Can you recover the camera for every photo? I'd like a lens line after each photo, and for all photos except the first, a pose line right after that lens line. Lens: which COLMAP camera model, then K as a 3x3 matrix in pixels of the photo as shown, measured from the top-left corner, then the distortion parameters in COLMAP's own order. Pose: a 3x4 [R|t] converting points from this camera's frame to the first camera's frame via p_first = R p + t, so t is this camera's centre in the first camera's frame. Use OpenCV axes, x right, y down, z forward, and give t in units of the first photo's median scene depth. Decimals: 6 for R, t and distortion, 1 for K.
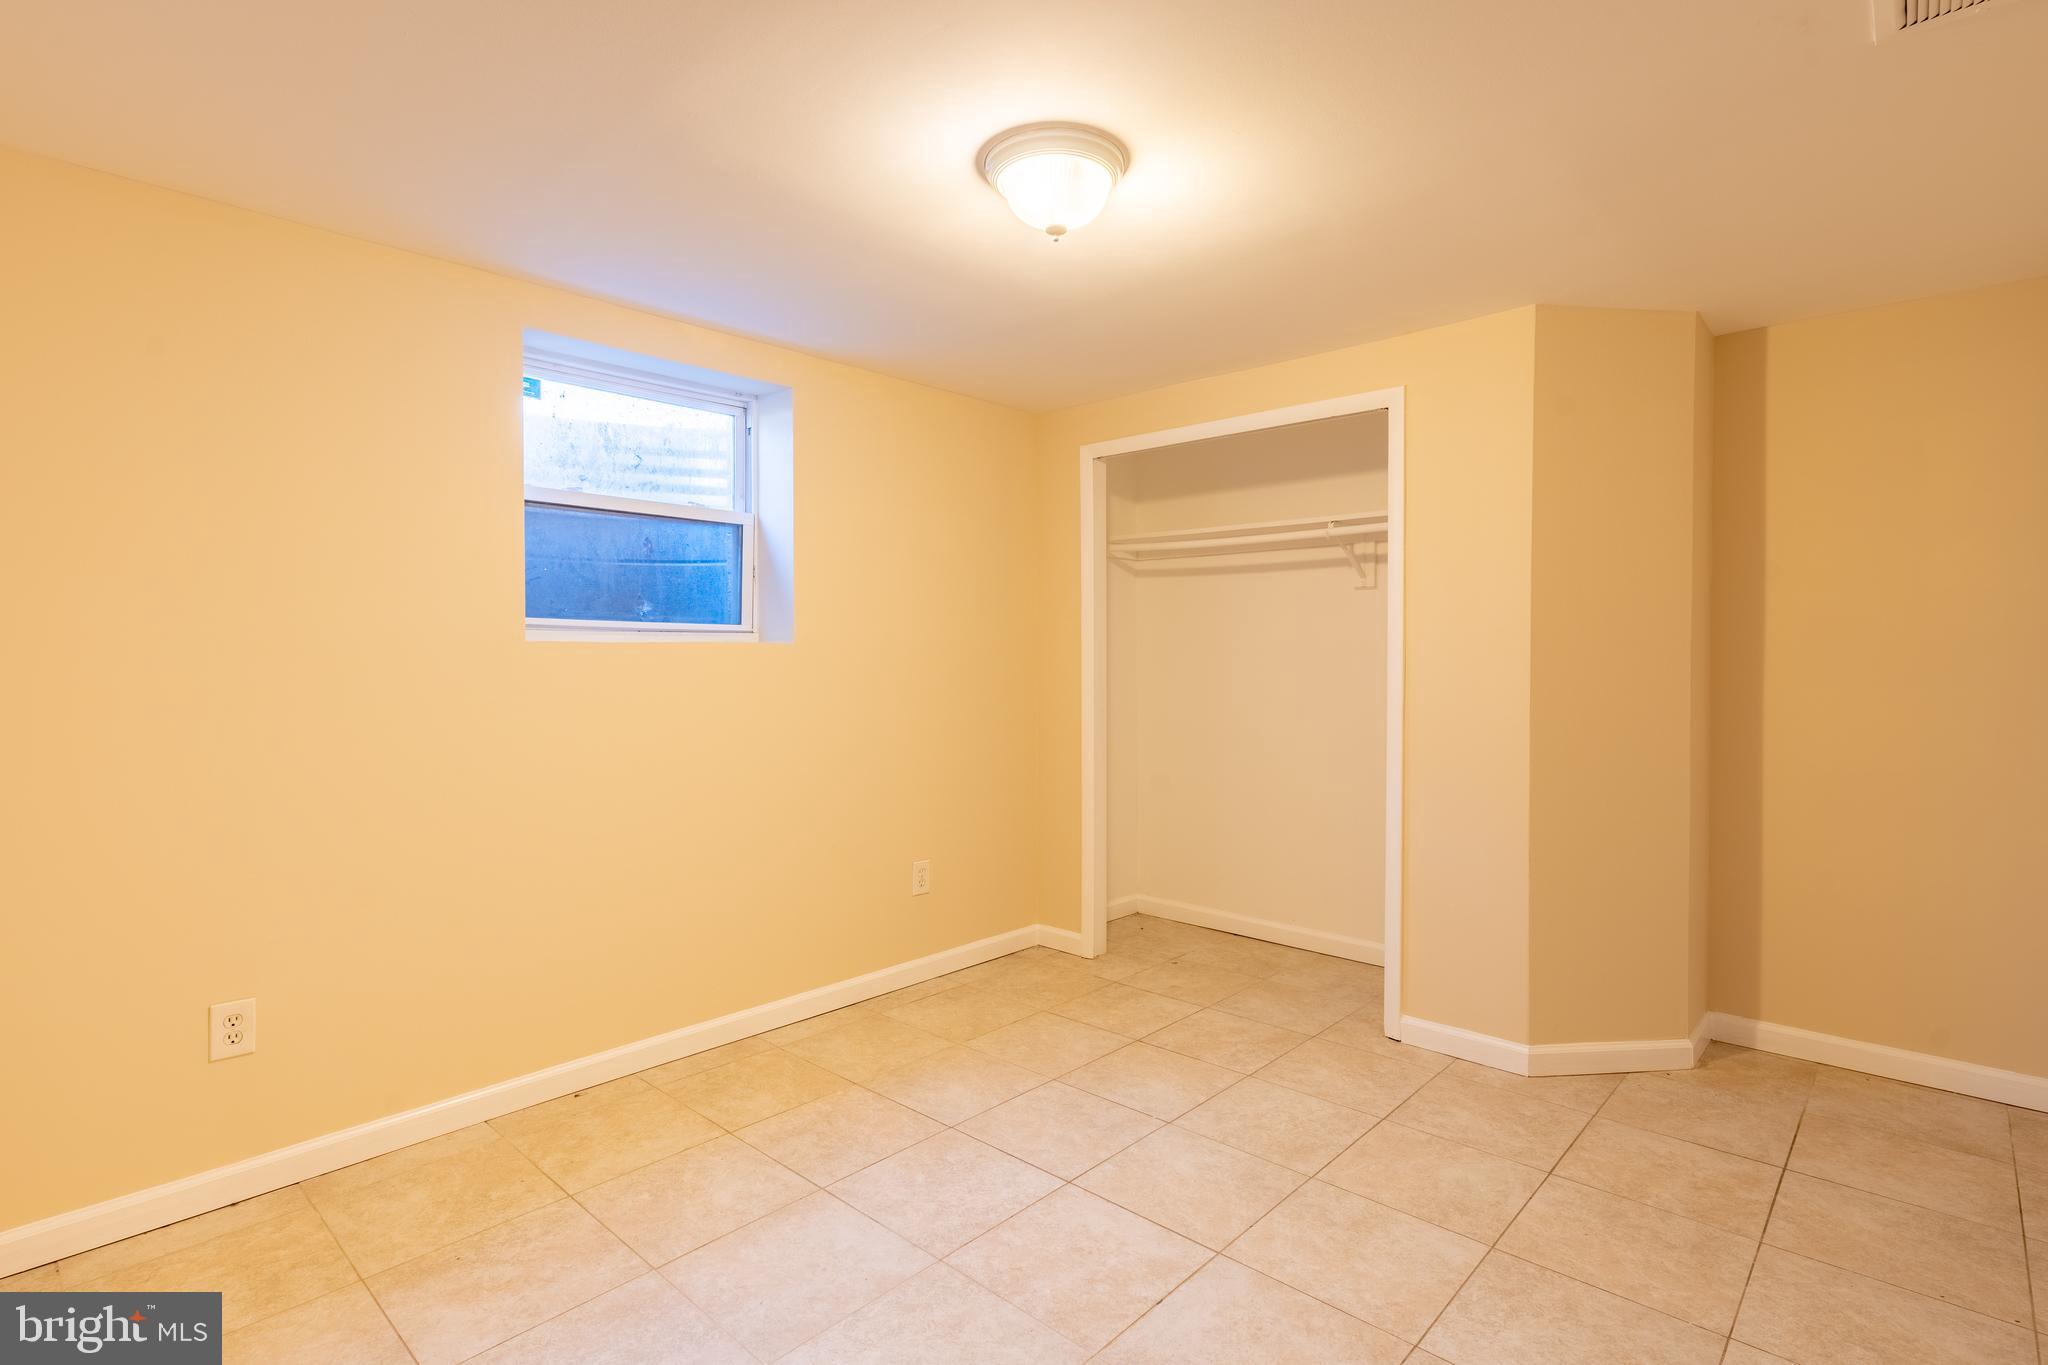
lens RADIAL K [[1001.7, 0, 1022.1], [0, 1001.7, 668.0], [0, 0, 1]] dist [0.000785, 0.000611]
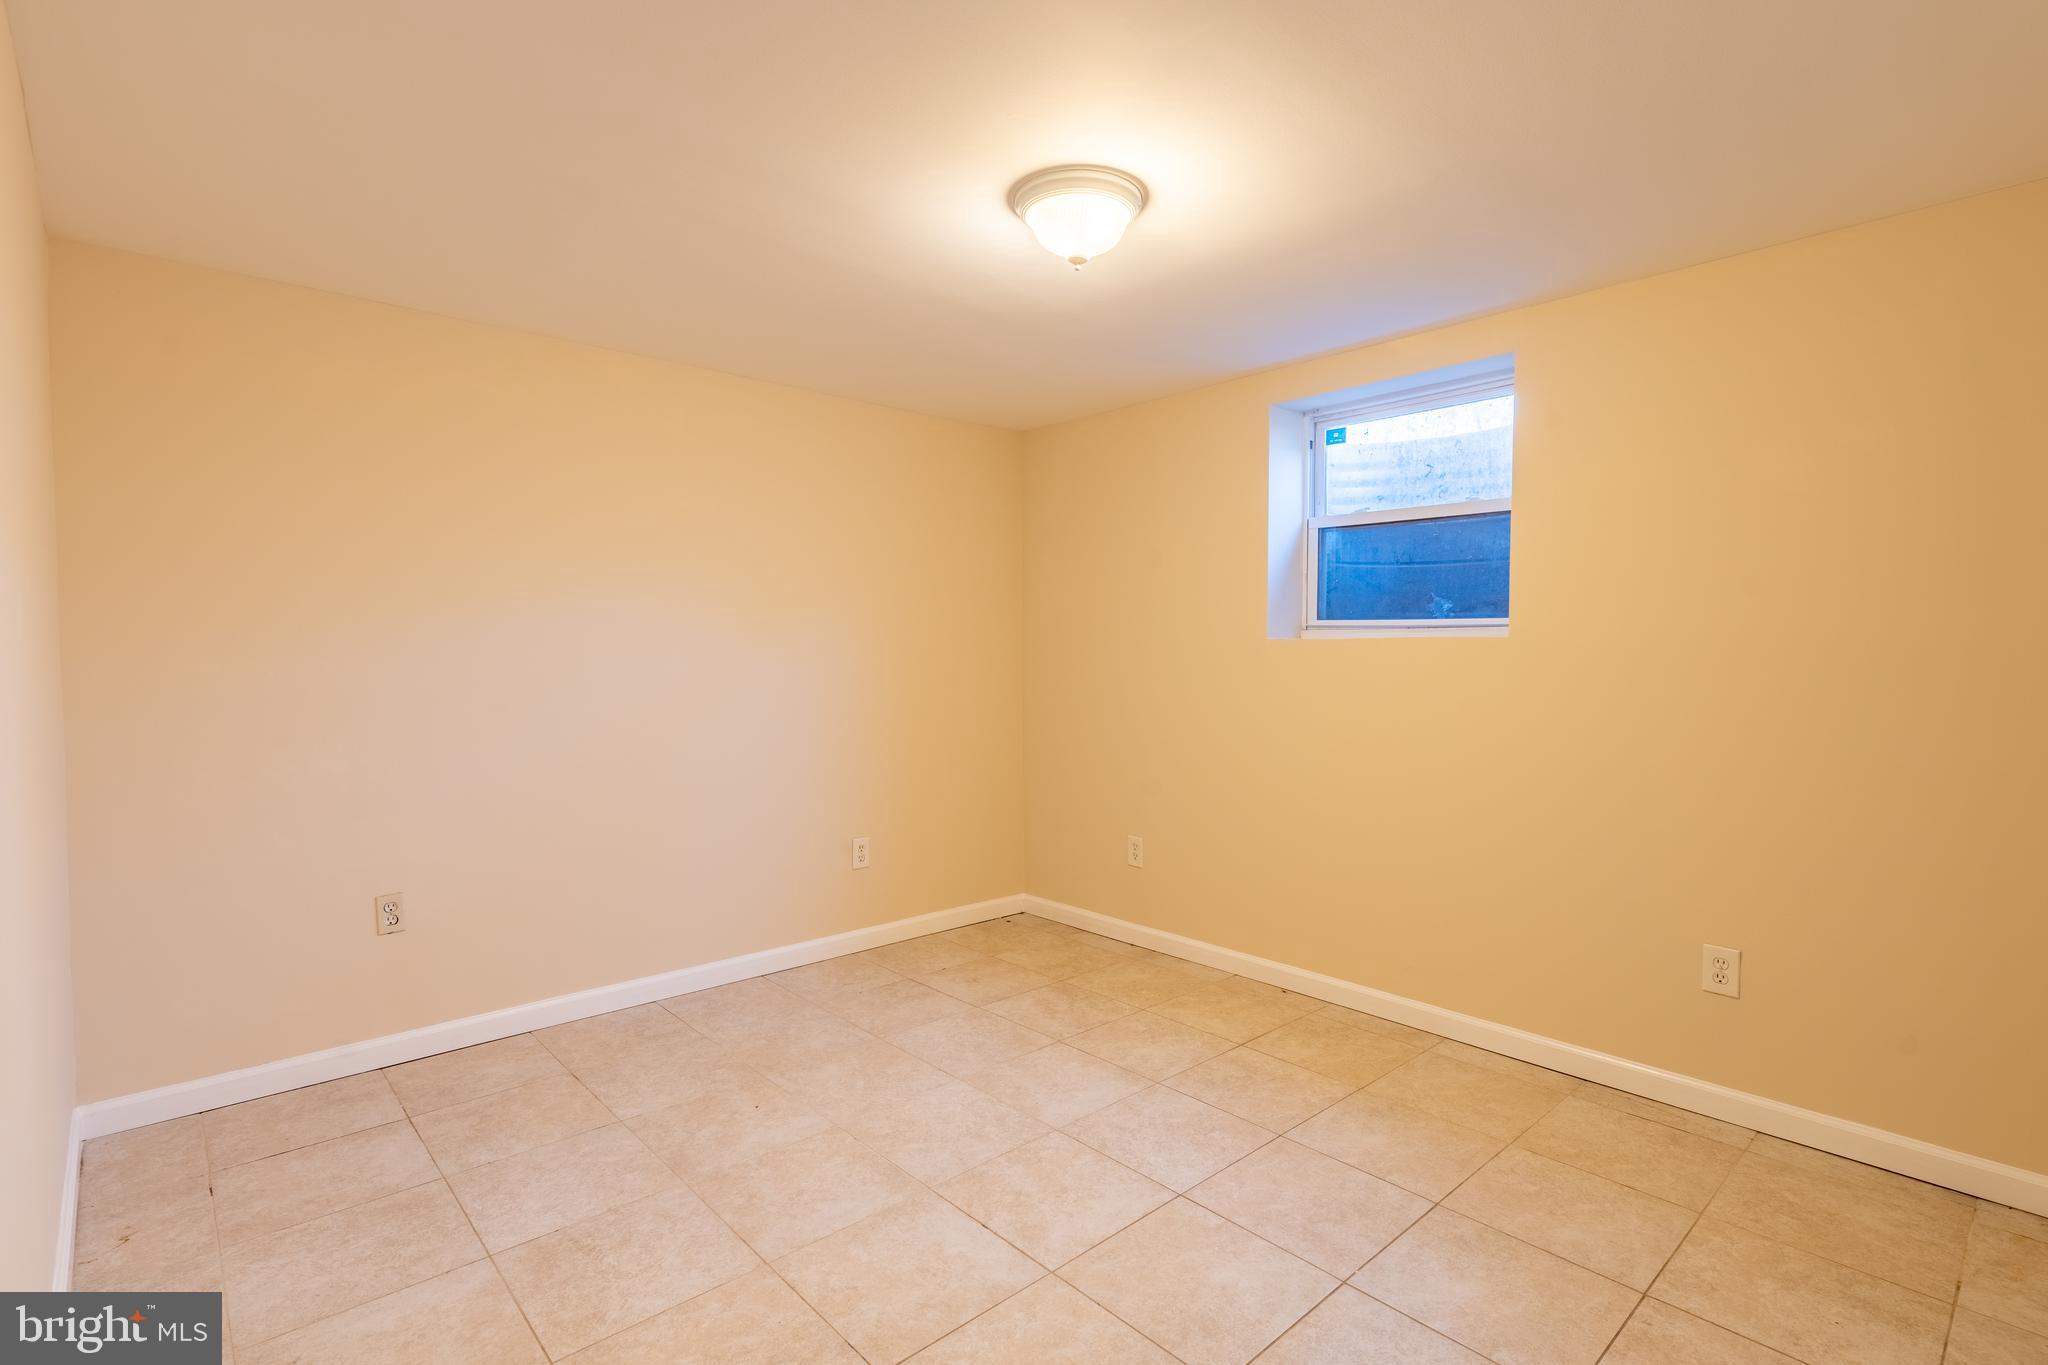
lens RADIAL K [[968.8, 0, 1024.0], [0, 968.8, 682.5], [0, 0, 1]] dist [0.000609, 0.000561]
pose [[-0.085450, 0.035848, -0.995697, 0.729485], [-0.015397, 0.999186, 0.037295, -0.010552], [0.996223, 0.018518, -0.084829, 0.688287]]
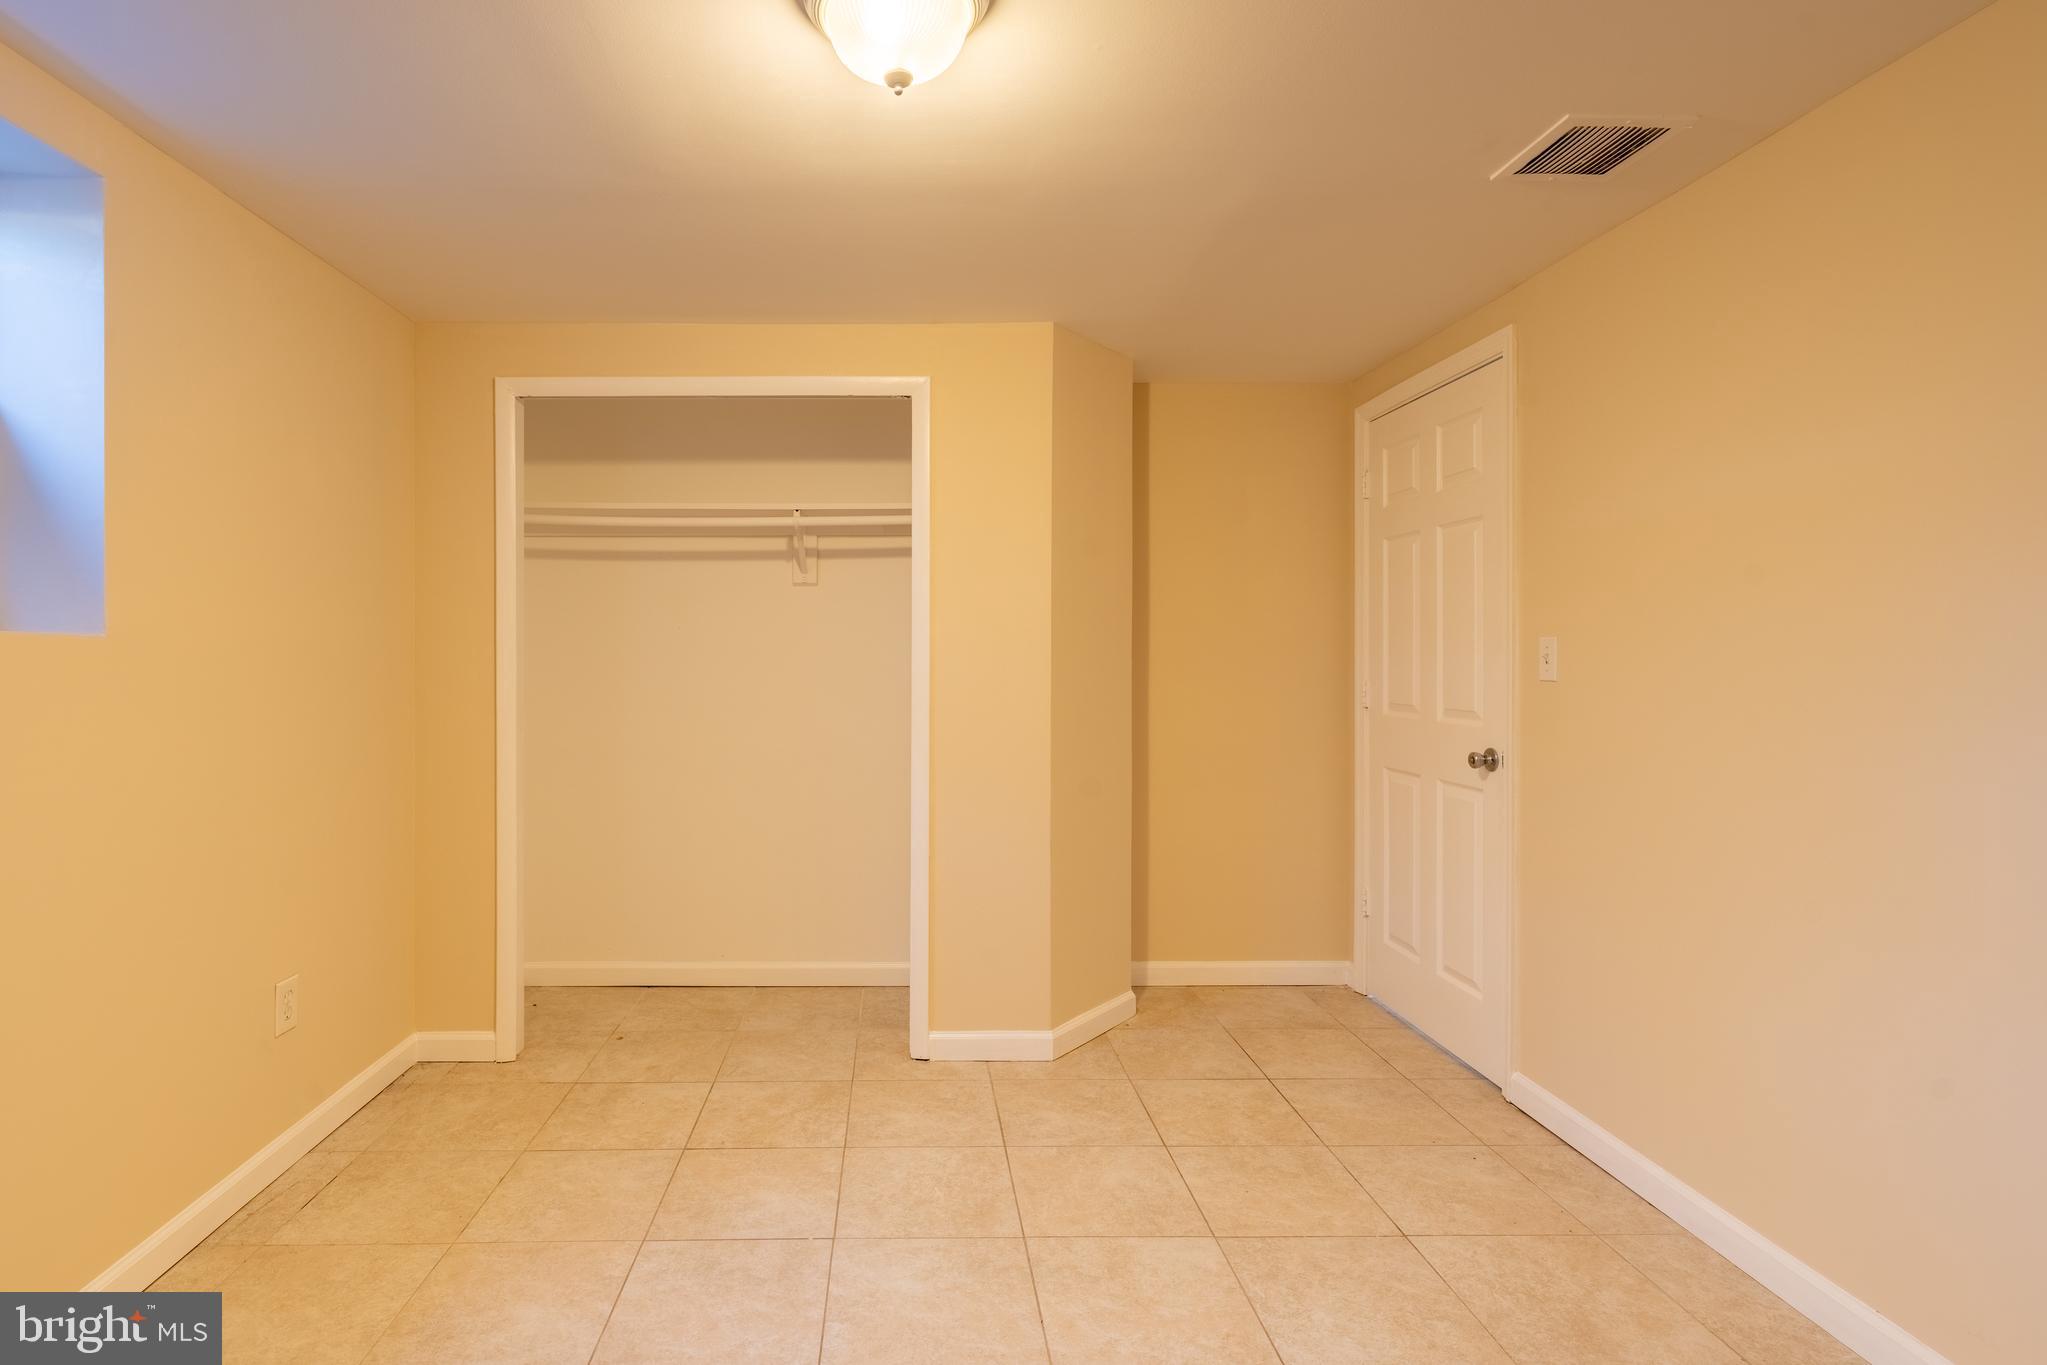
lens RADIAL K [[1036.0, 0, 906.4], [0, 1036.0, 660.7], [0, 0, 1]] dist [0.001234, 0.000767]
pose [[0.729268, -0.005691, 0.684205, -0.317138], [0.012082, 0.999917, -0.004561, -0.003699], [-0.684122, 0.011593, 0.729276, 0.294304]]
